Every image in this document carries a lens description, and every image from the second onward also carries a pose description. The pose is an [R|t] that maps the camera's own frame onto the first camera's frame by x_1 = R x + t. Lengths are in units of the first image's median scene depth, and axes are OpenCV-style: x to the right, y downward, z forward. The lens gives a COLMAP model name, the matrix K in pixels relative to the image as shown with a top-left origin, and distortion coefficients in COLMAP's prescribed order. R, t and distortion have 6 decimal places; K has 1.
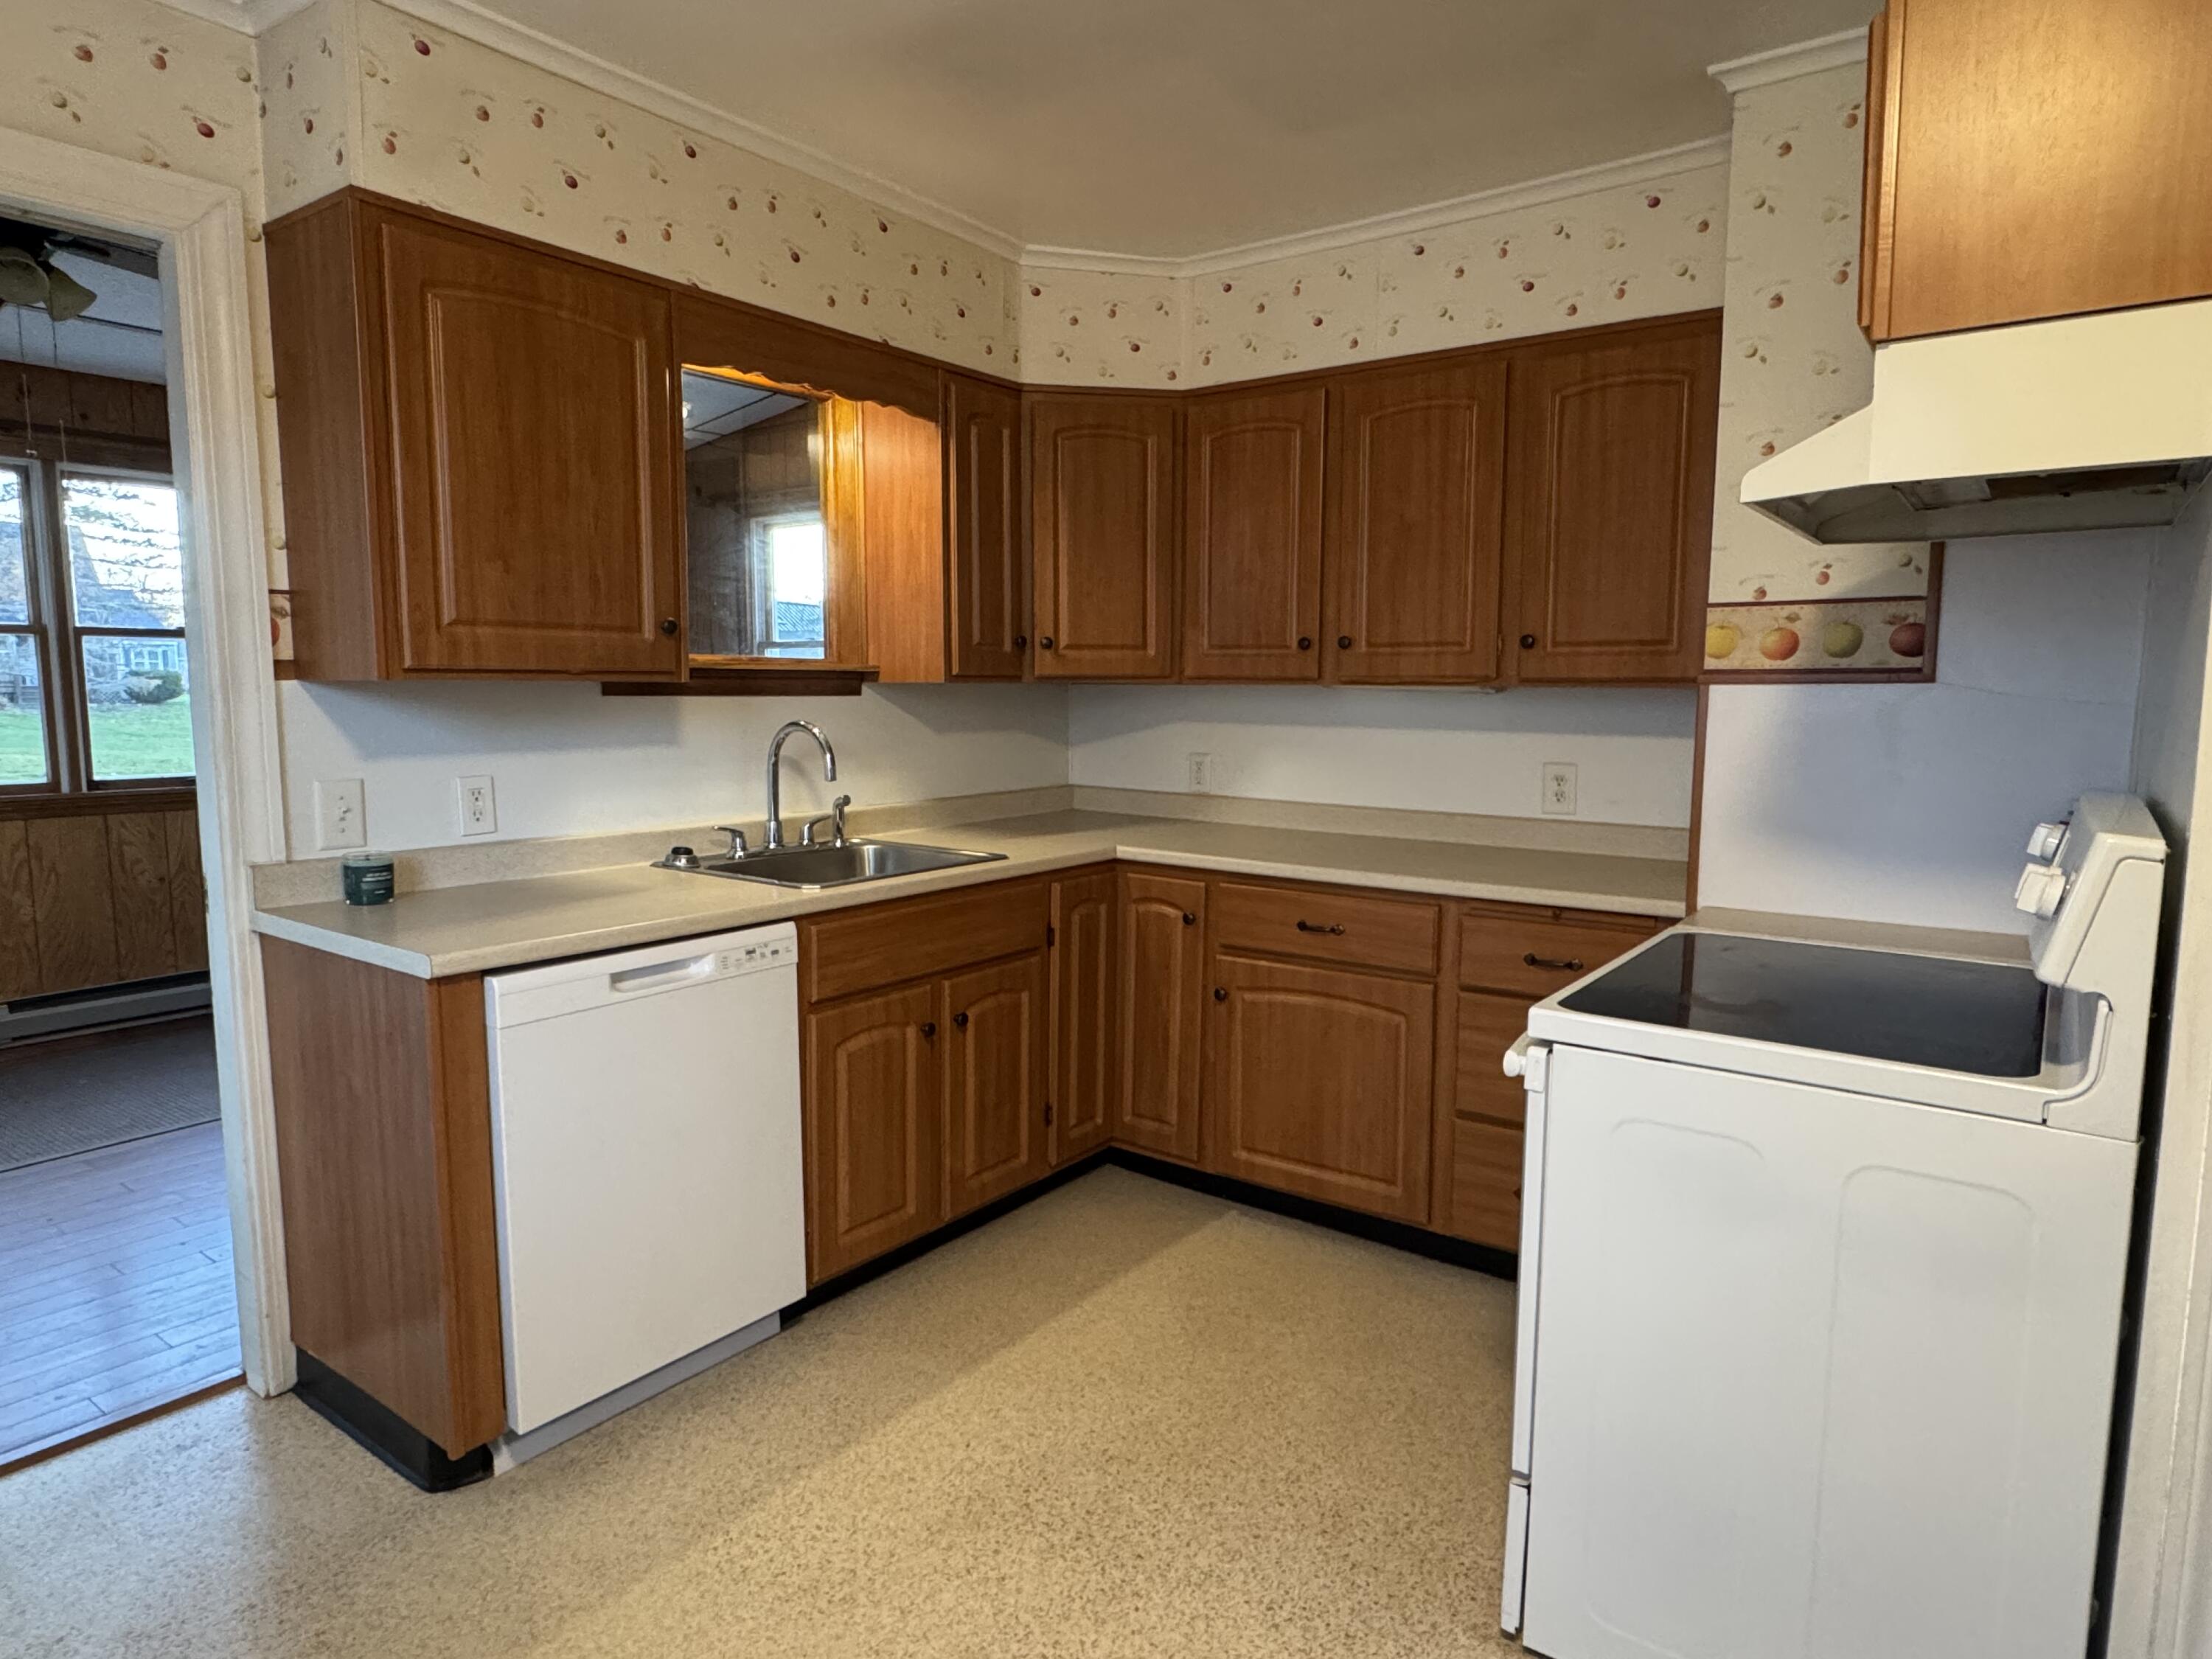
lens RADIAL K [[1301.9, 0, 1101.8], [0, 1301.9, 831.0], [0, 0, 1]] dist [-0.004392, 0.002256]
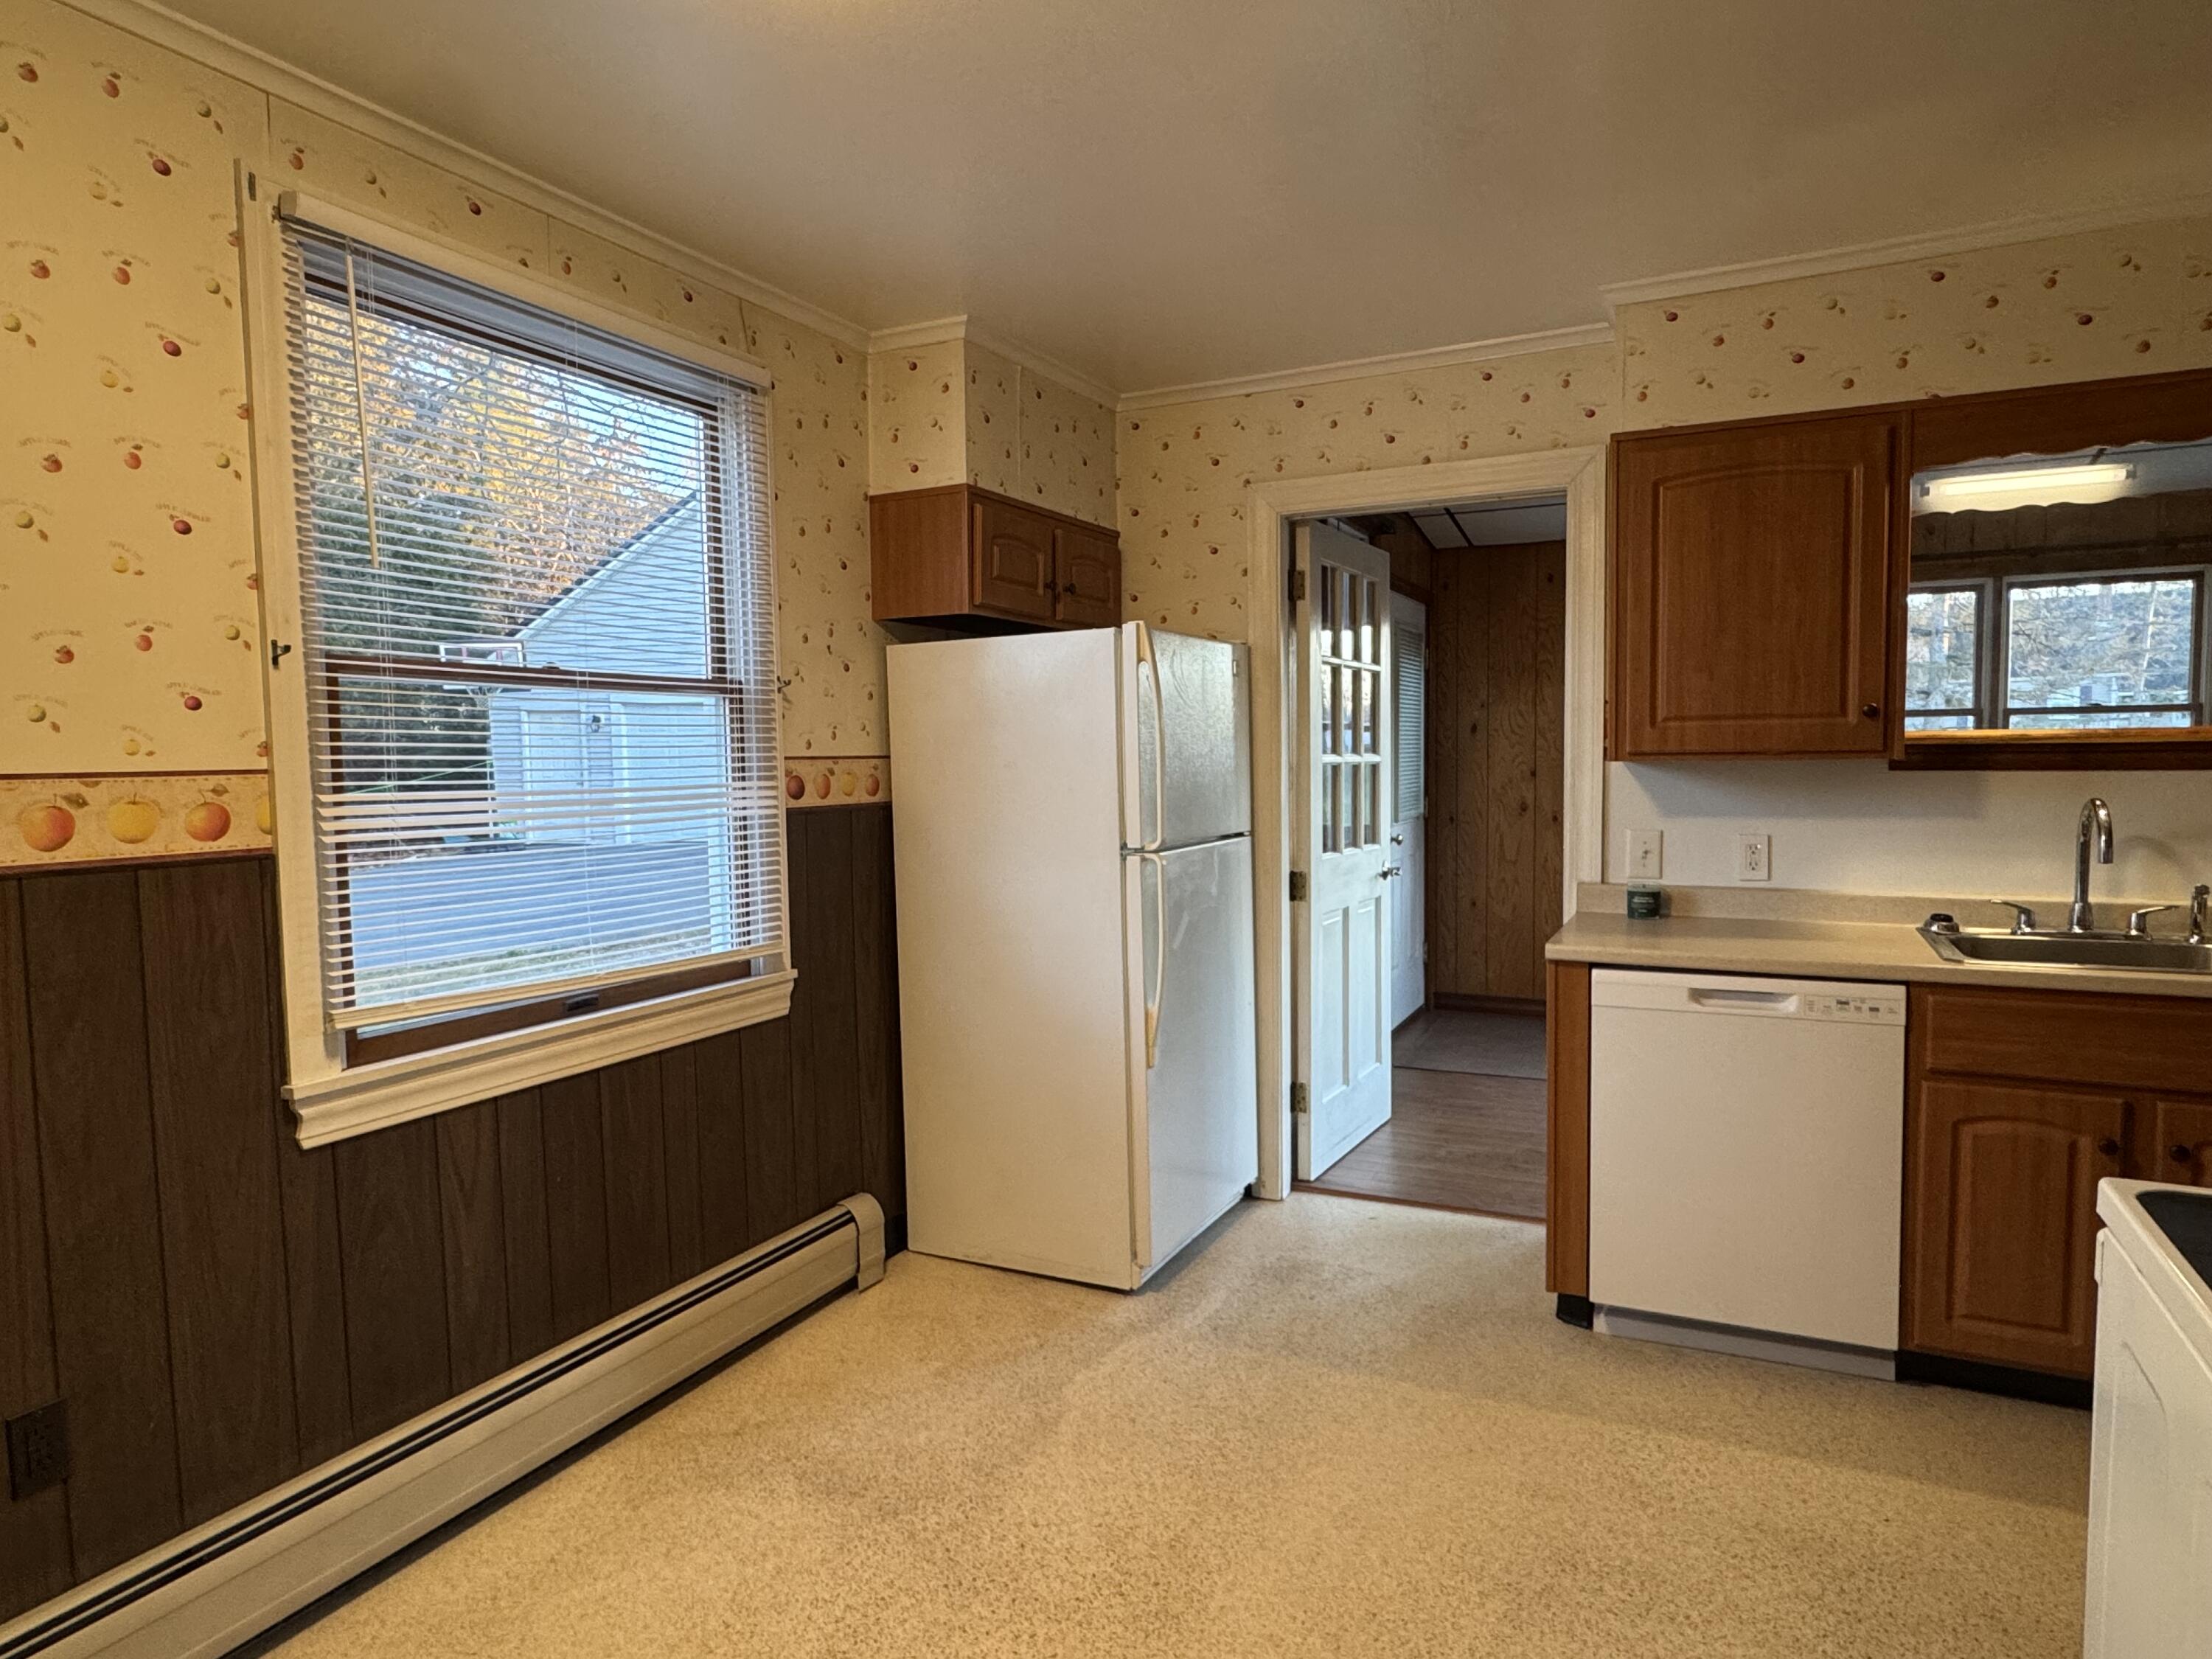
lens RADIAL K [[1301.9, 0, 1110.6], [0, 1301.9, 828.6], [0, 0, 1]] dist [-0.004392, 0.002256]
pose [[0.168477, 0.046328, -0.984616, 0.699786], [-0.099279, 0.994613, 0.029811, -0.025344], [0.980693, 0.092729, 0.172169, 0.180025]]
